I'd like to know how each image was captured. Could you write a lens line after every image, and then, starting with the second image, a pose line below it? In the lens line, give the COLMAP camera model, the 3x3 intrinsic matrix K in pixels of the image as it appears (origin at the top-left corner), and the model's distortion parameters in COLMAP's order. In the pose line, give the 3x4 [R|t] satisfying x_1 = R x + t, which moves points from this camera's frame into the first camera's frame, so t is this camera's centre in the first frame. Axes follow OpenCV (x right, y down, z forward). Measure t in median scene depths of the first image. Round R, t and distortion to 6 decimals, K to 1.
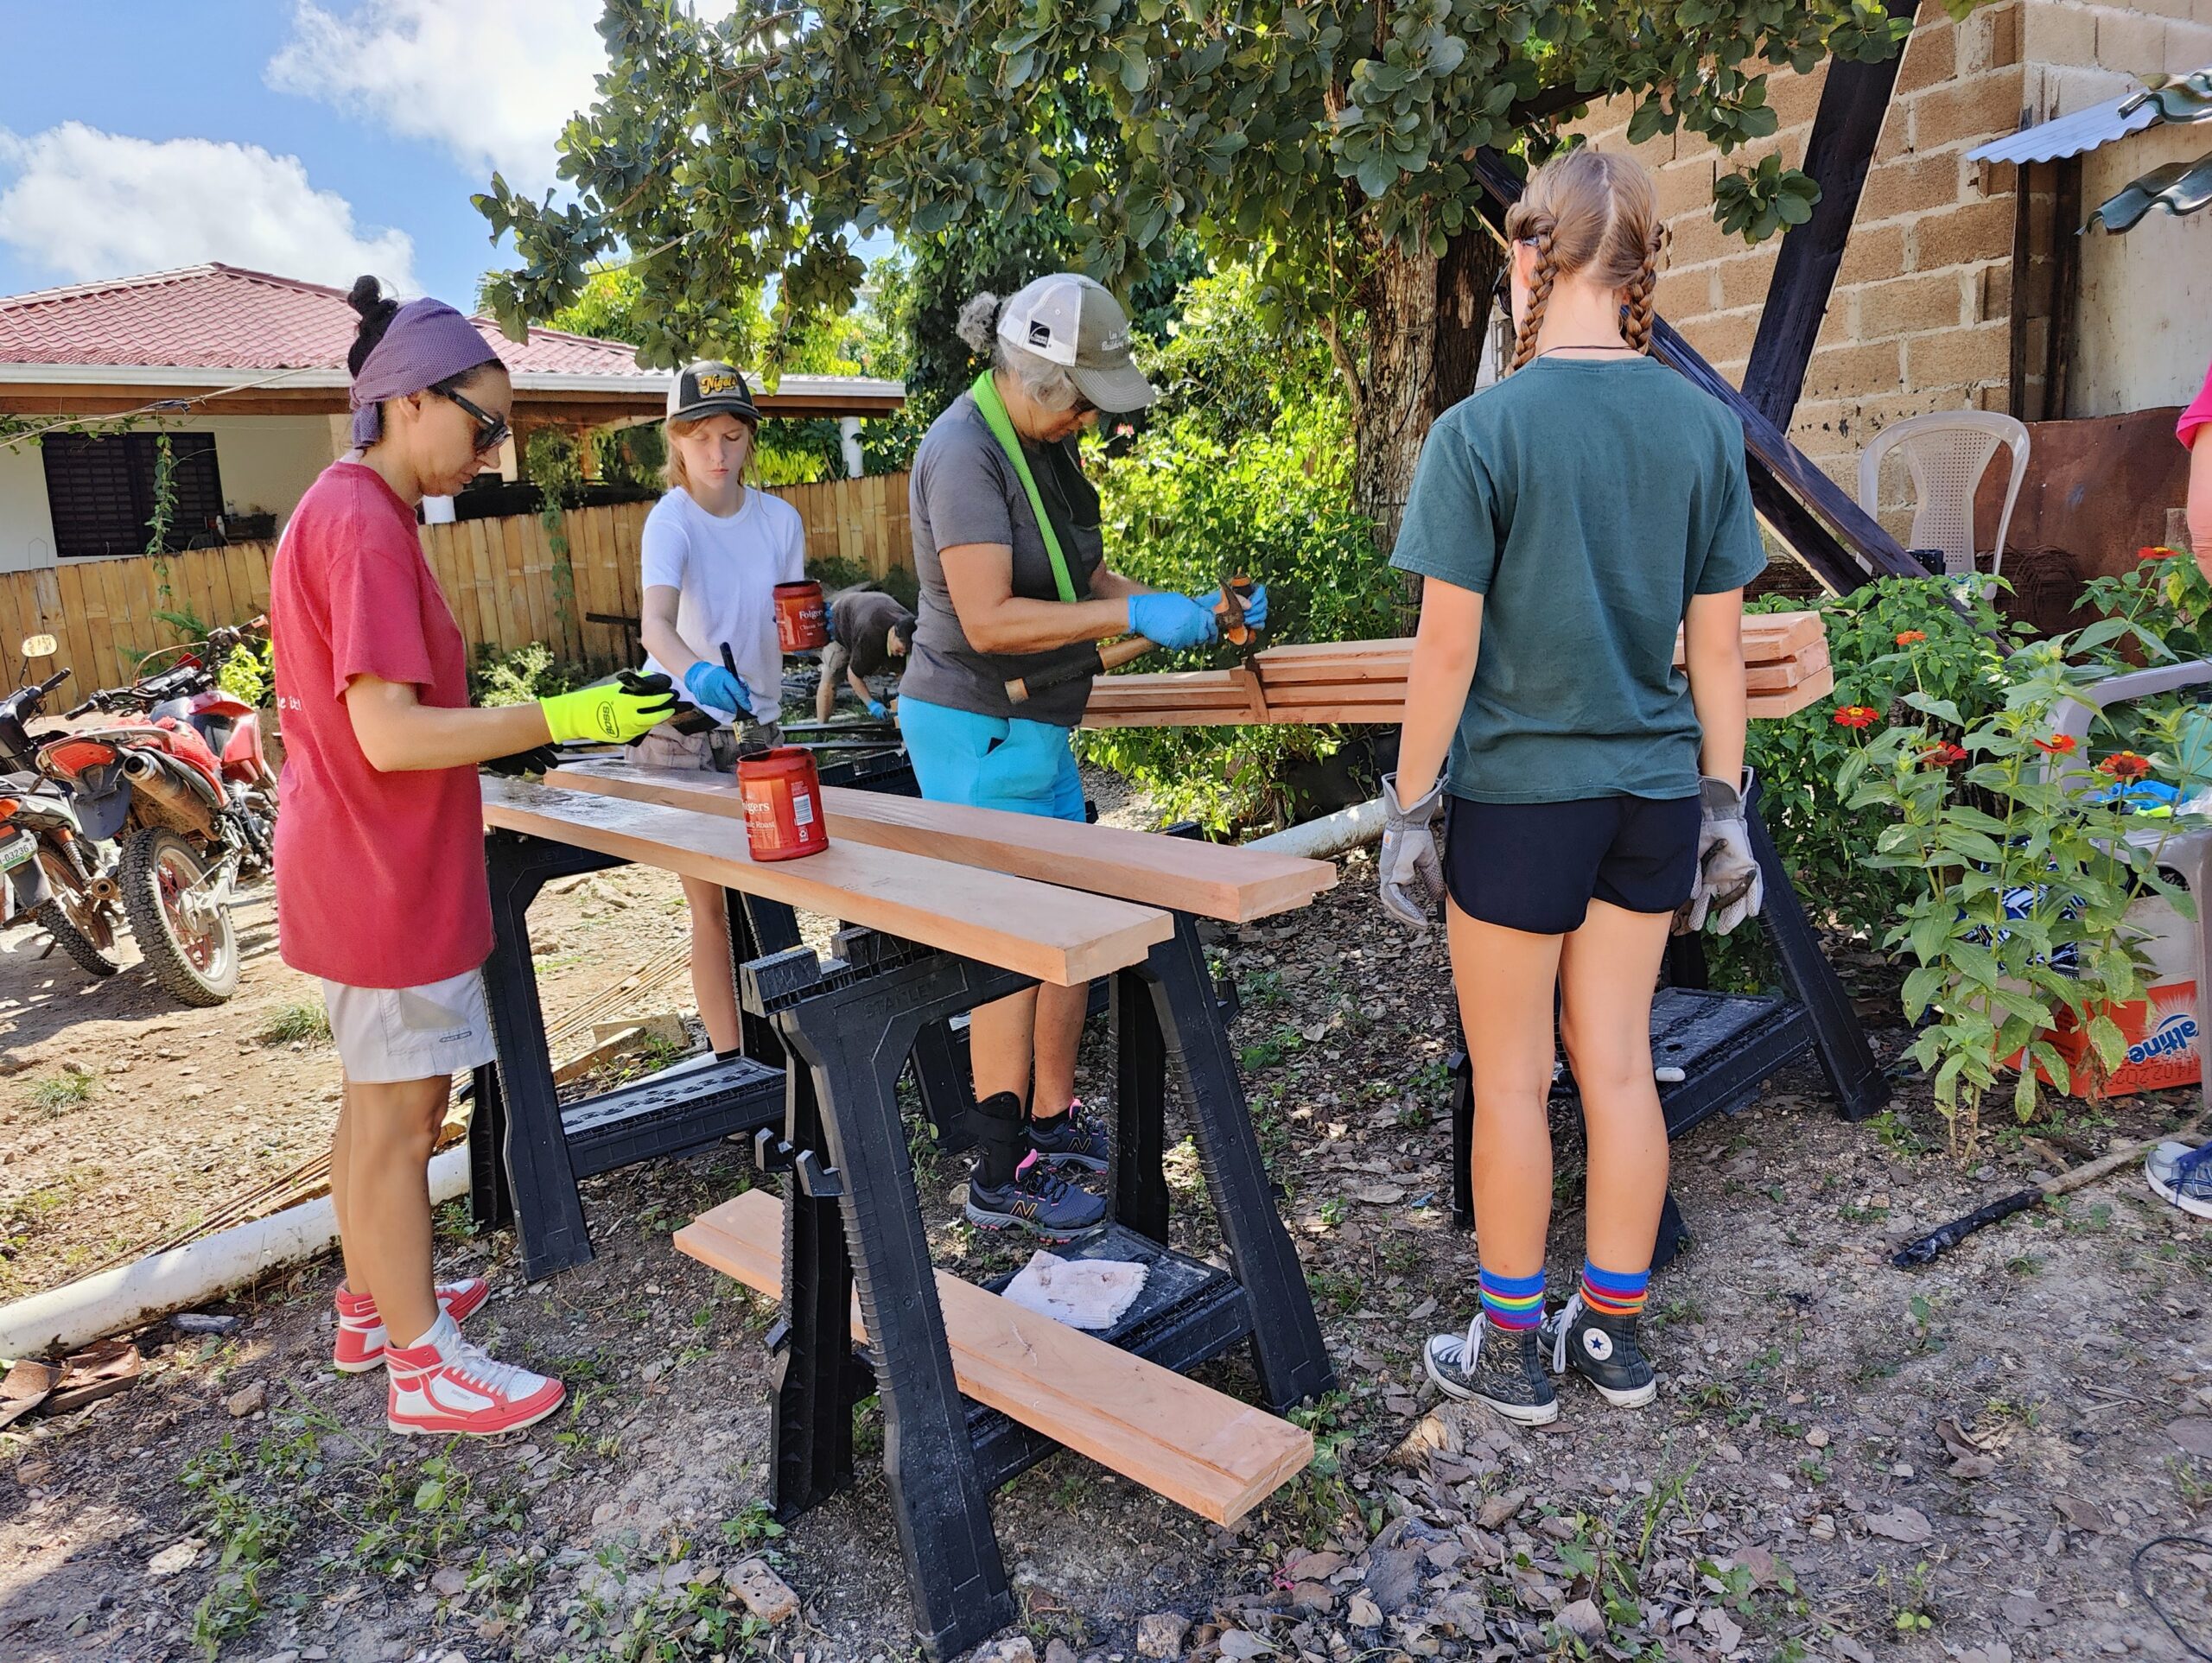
lens RADIAL K [[1665.0, 0, 1106.0], [0, 1665.0, 831.5], [0, 0, 1]] dist [-0.000594, -0.003993]
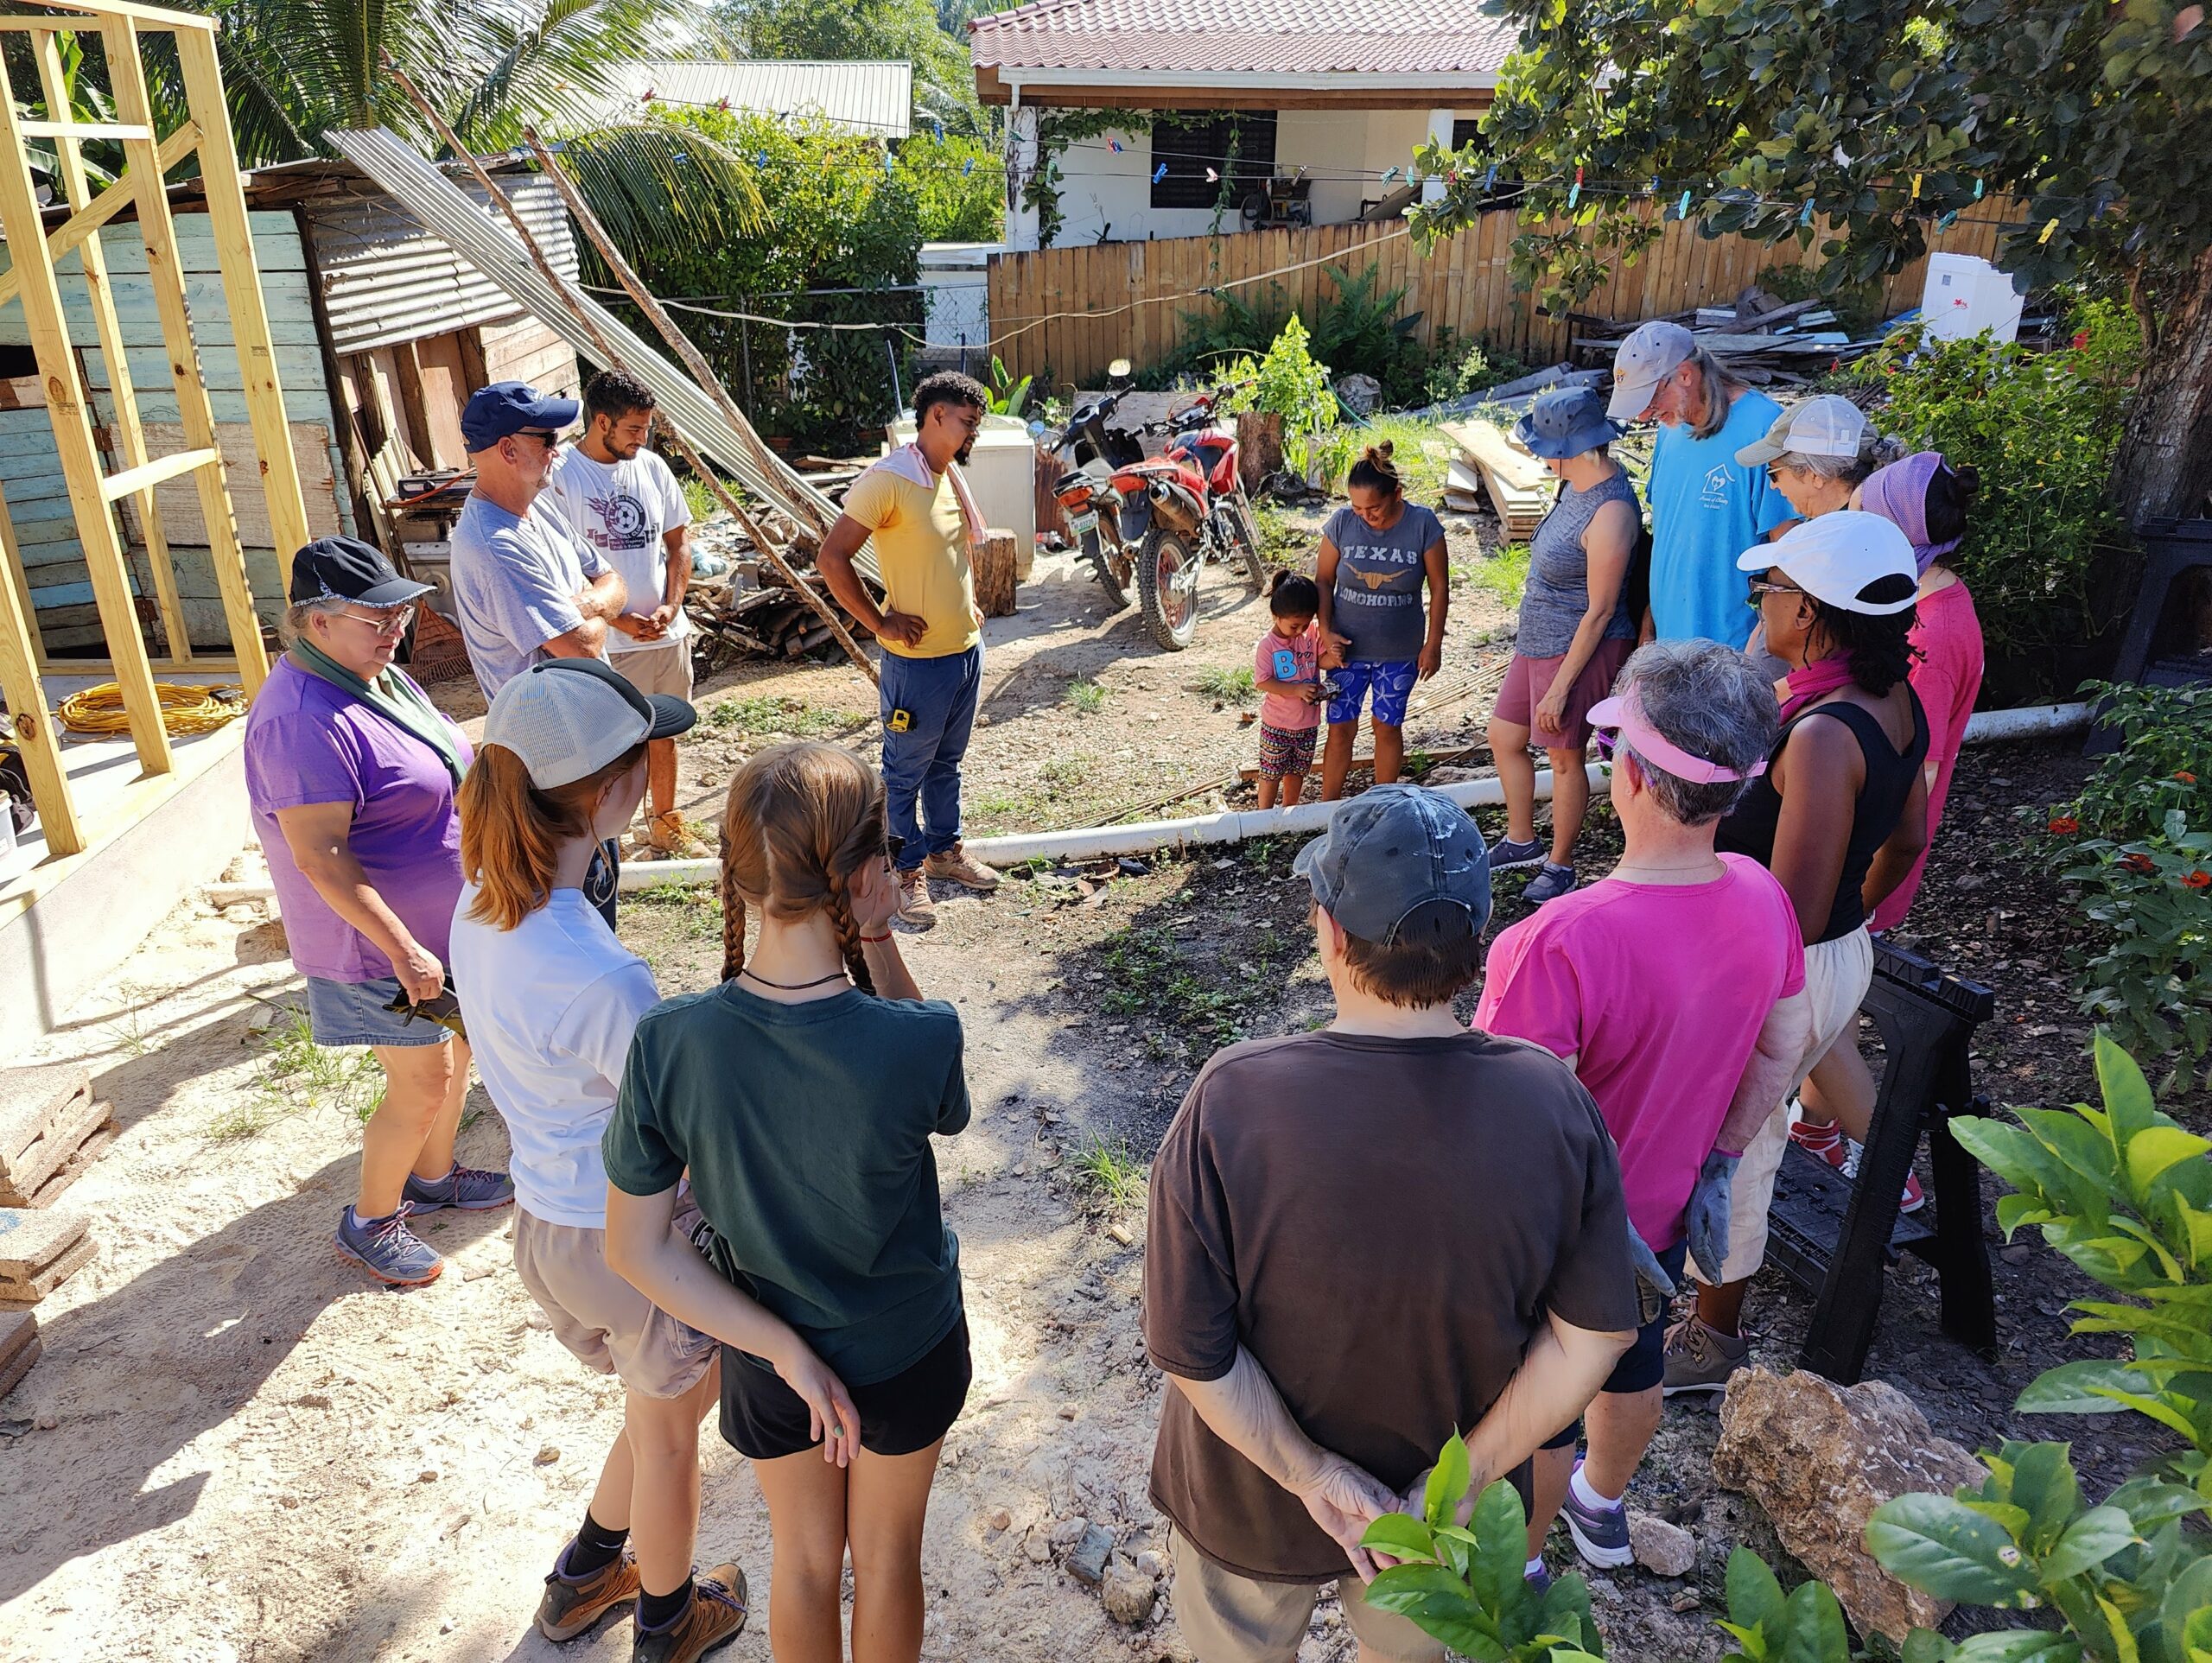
lens RADIAL K [[1665.0, 0, 1106.0], [0, 1665.0, 831.5], [0, 0, 1]] dist [-0.000594, -0.003993]
pose [[0.829416, 0.278725, -0.484129, 0.202517], [-0.146858, 0.944943, 0.292429, -0.175100], [0.538982, -0.171448, 0.824684, -0.336234]]
